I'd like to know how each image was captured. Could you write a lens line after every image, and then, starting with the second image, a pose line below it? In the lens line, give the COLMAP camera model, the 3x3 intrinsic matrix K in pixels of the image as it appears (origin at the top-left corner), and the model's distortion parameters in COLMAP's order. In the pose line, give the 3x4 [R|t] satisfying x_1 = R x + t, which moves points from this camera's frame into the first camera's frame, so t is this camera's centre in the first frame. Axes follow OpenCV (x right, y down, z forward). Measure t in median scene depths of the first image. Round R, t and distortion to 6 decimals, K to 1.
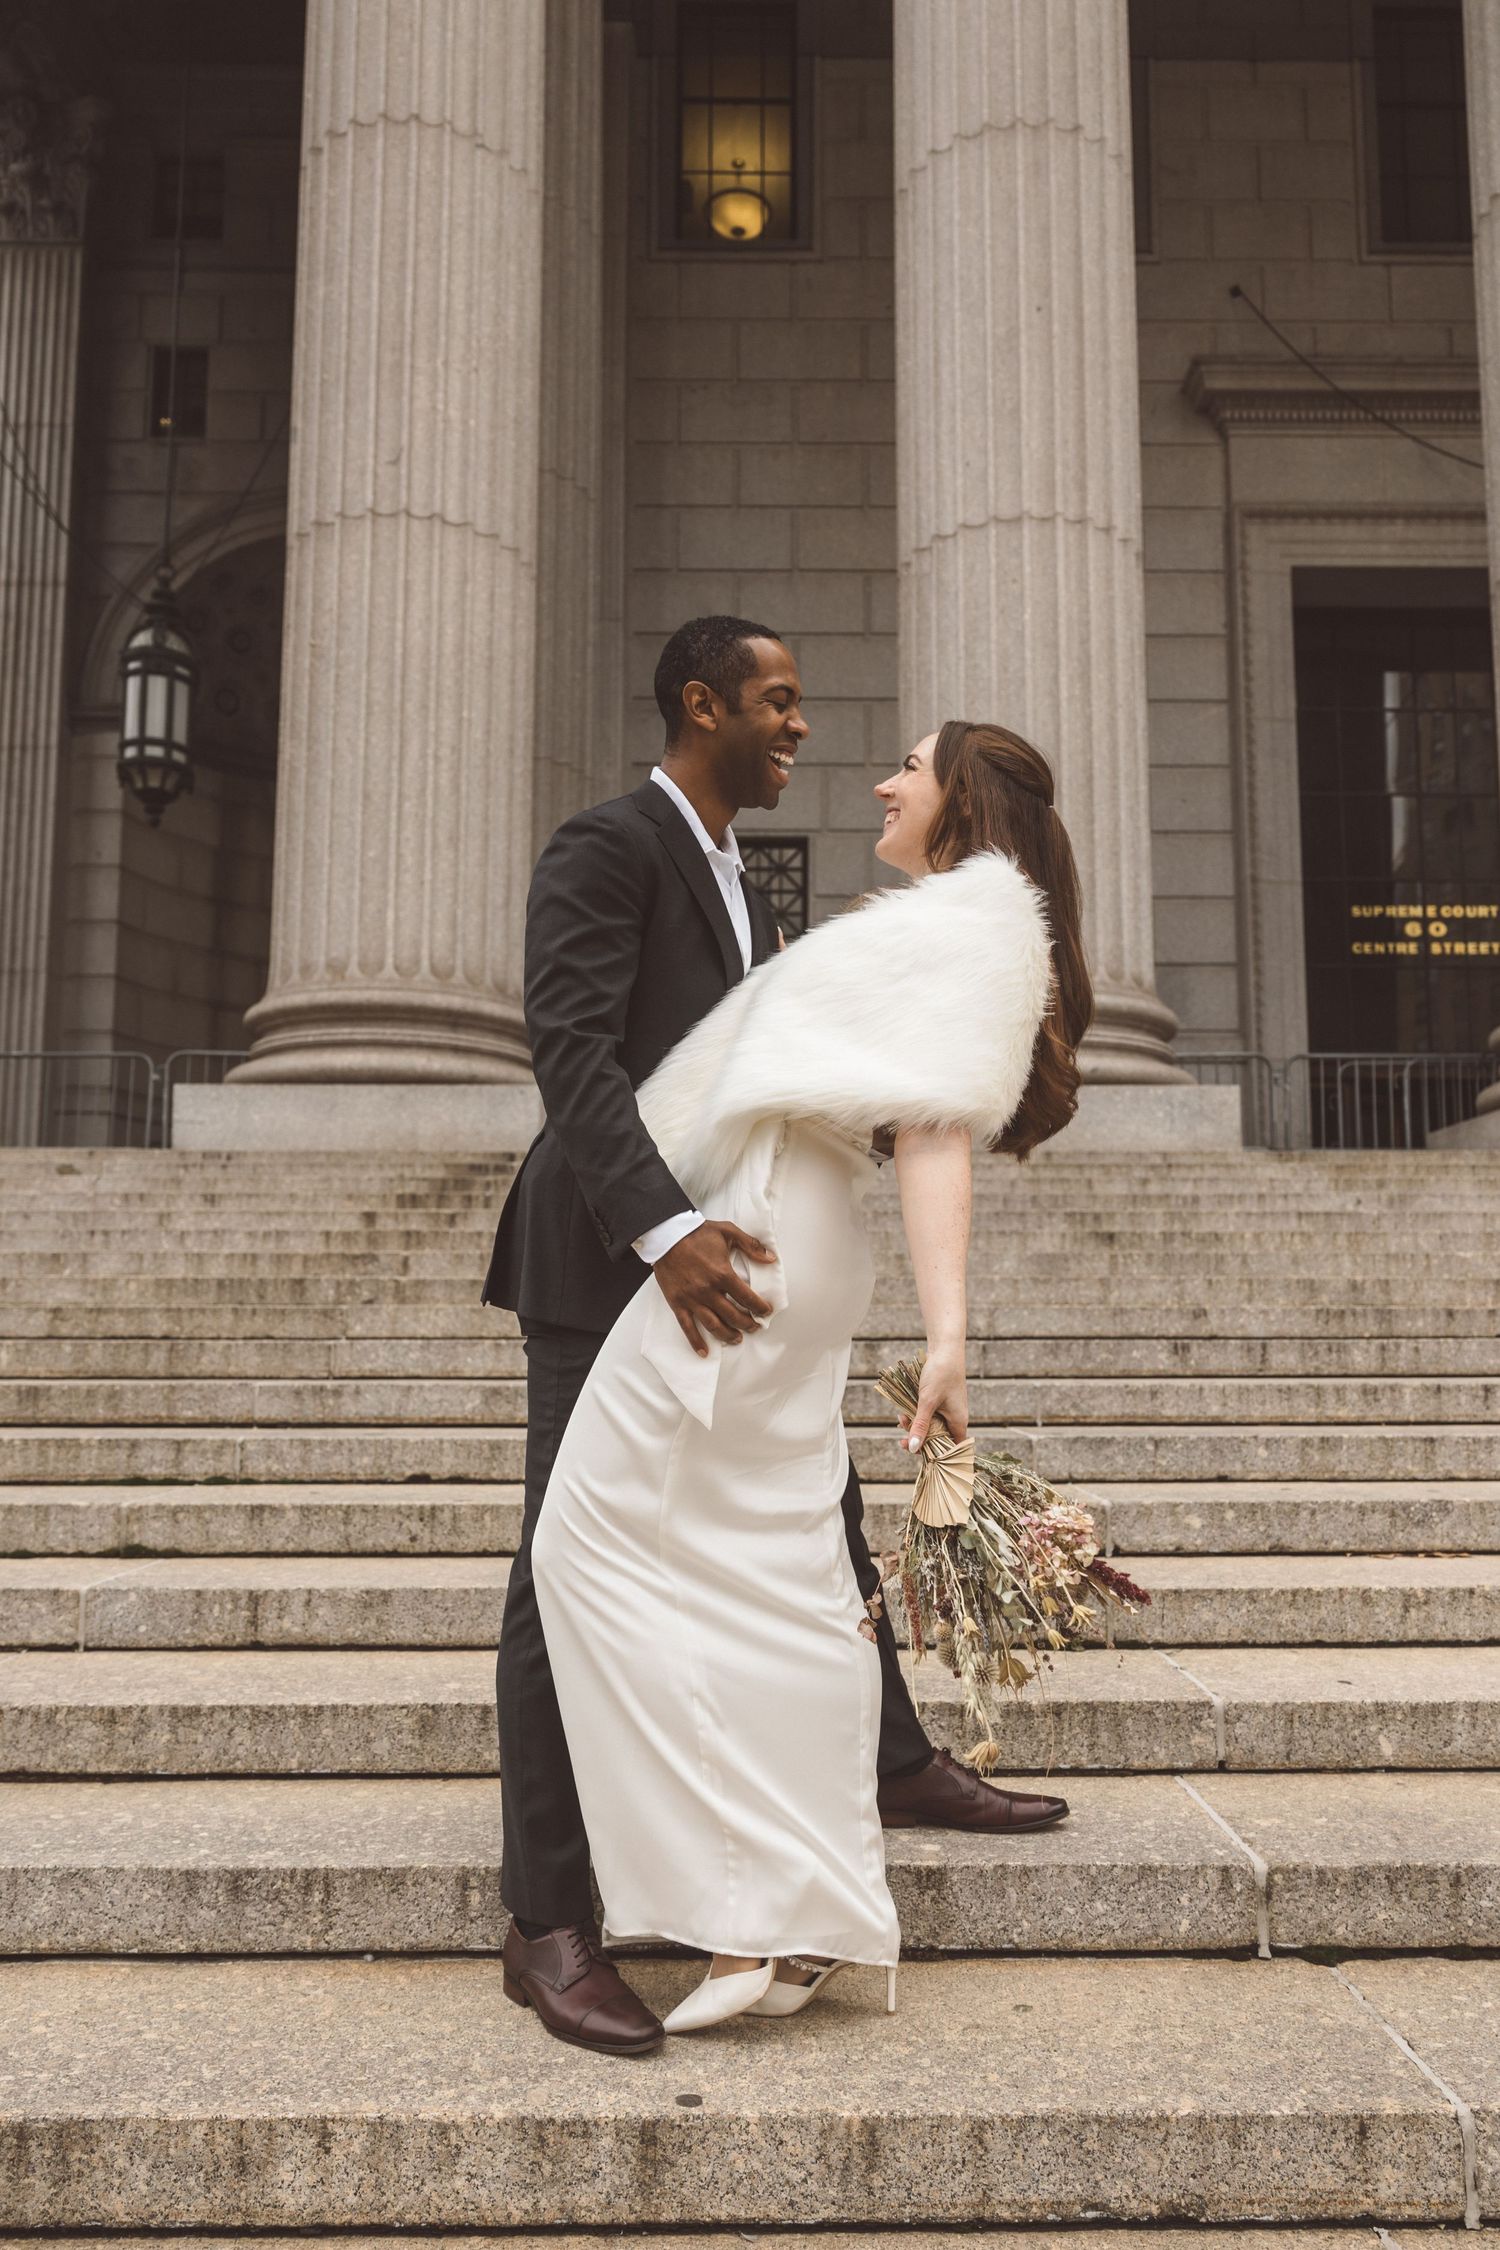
lens RADIAL K [[1627.9, 0, 786.6], [0, 1627.9, 1190.6], [0, 0, 1]] dist [0.007960, 0.005117]
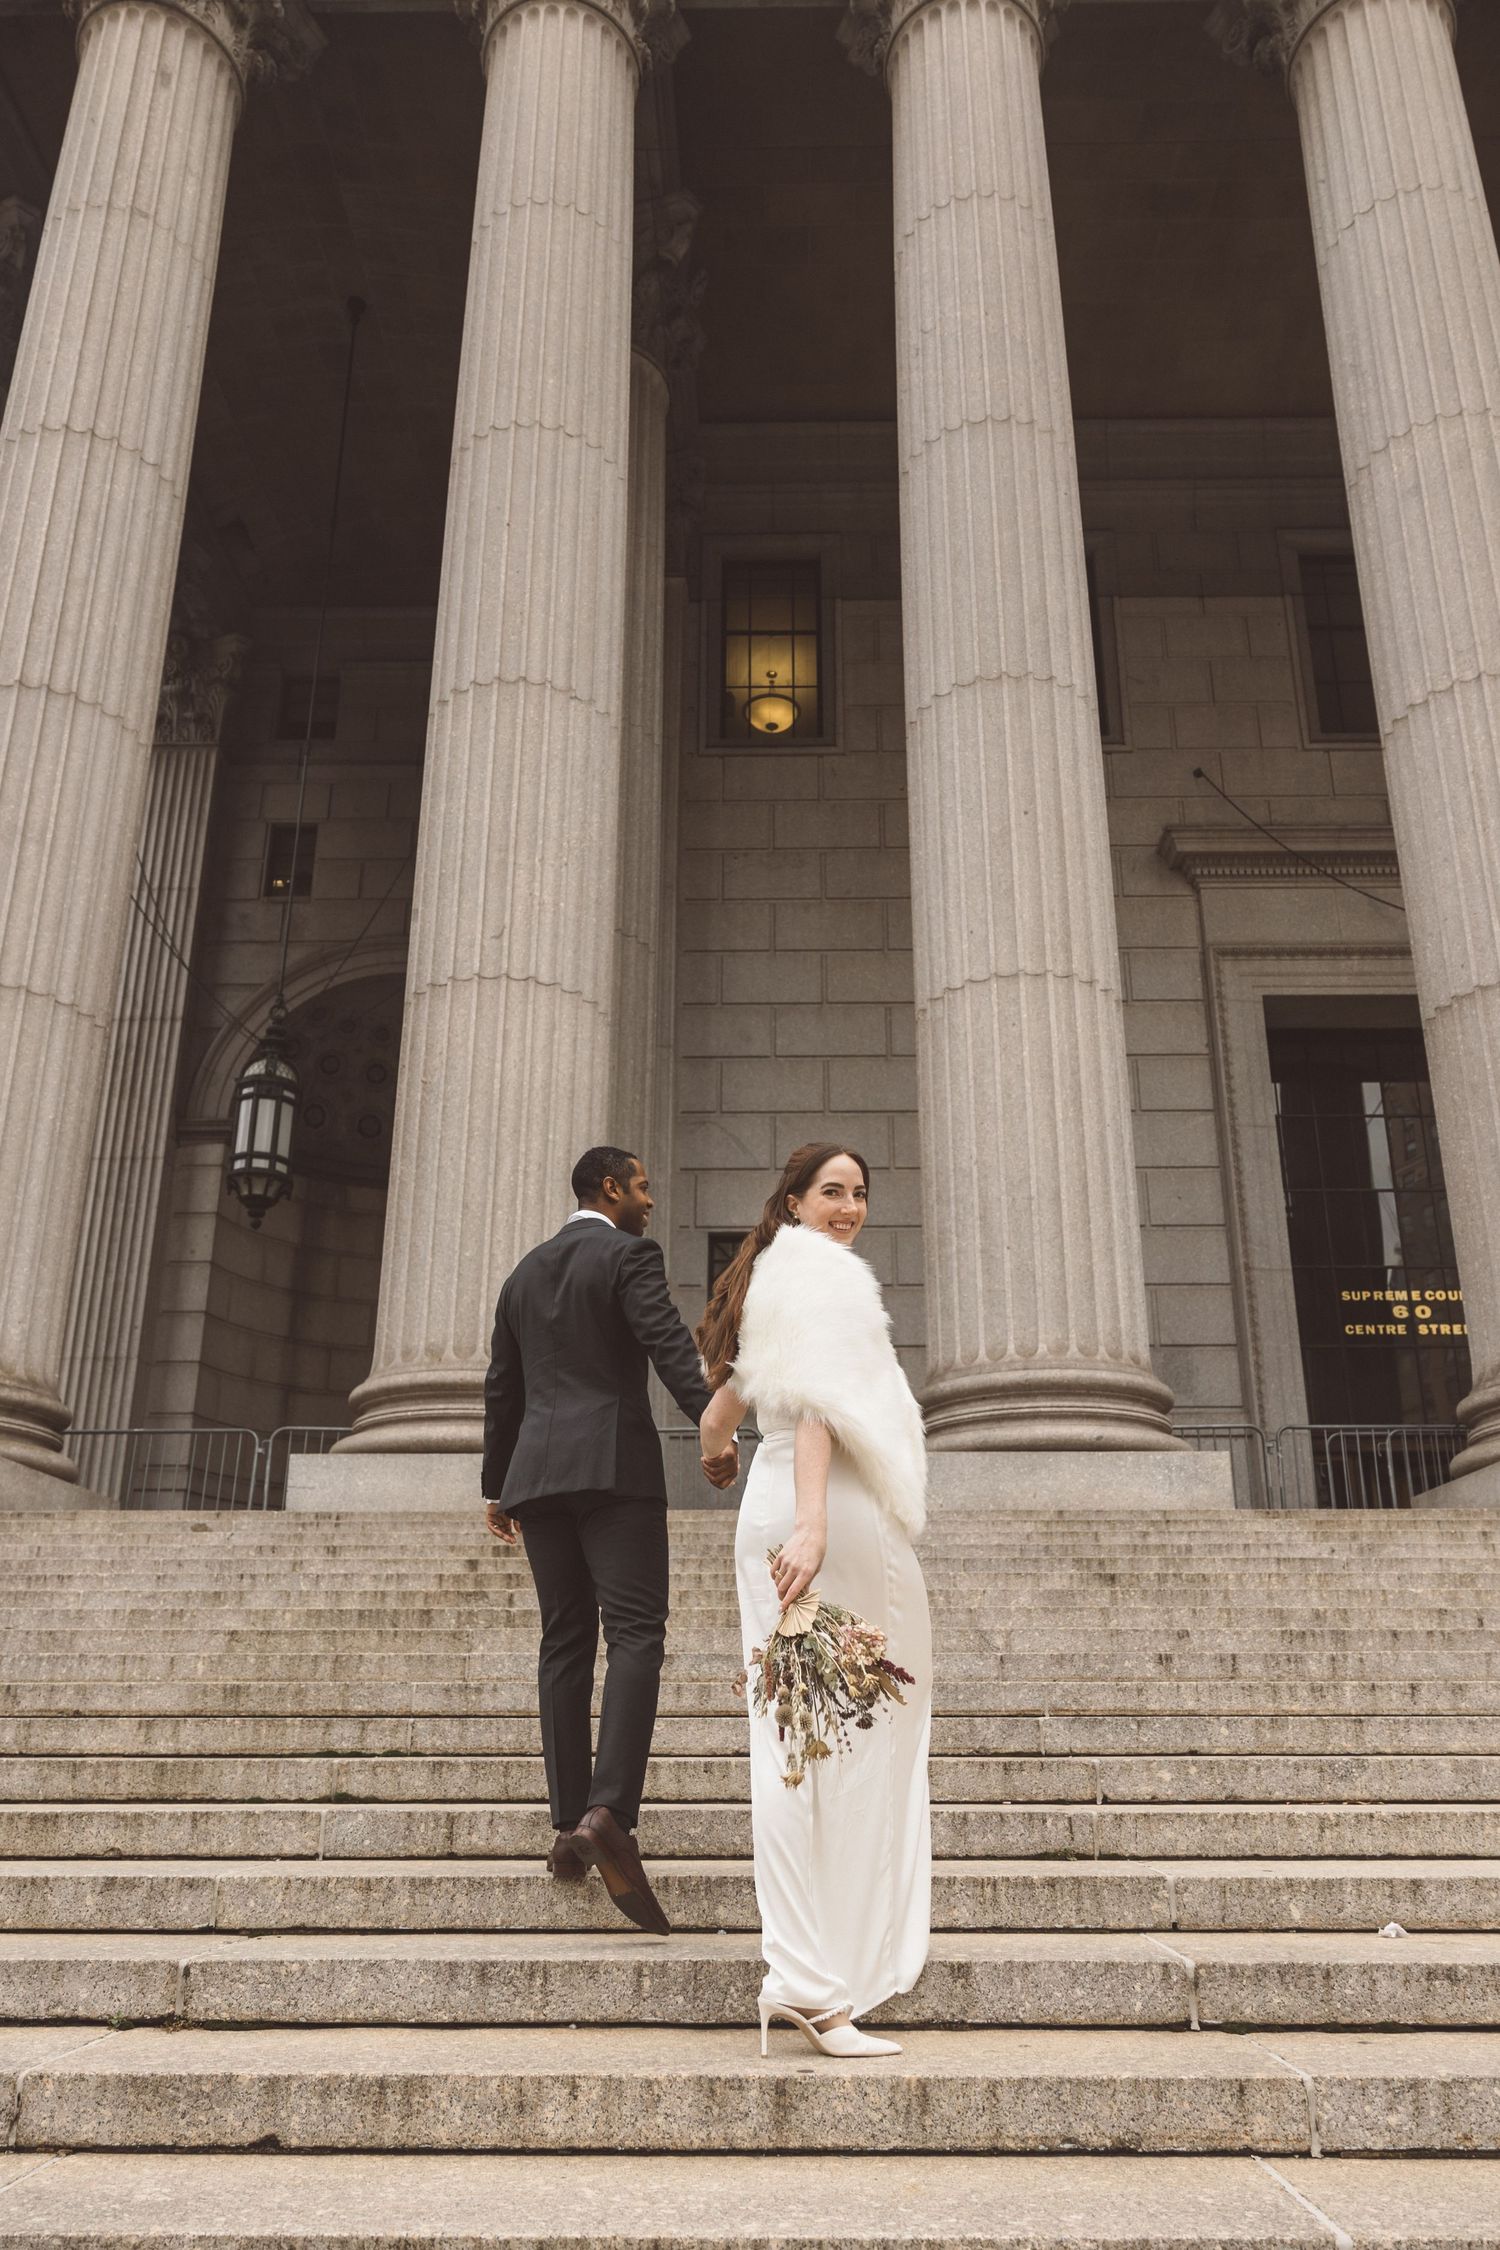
lens RADIAL K [[1627.9, 0, 786.6], [0, 1627.9, 1190.6], [0, 0, 1]] dist [0.007960, 0.005117]
pose [[0.999866, -0.007013, -0.014812, -0.009791], [0.003377, 0.972570, -0.232586, 0.021127], [0.016037, 0.232505, 0.972463, -0.141118]]
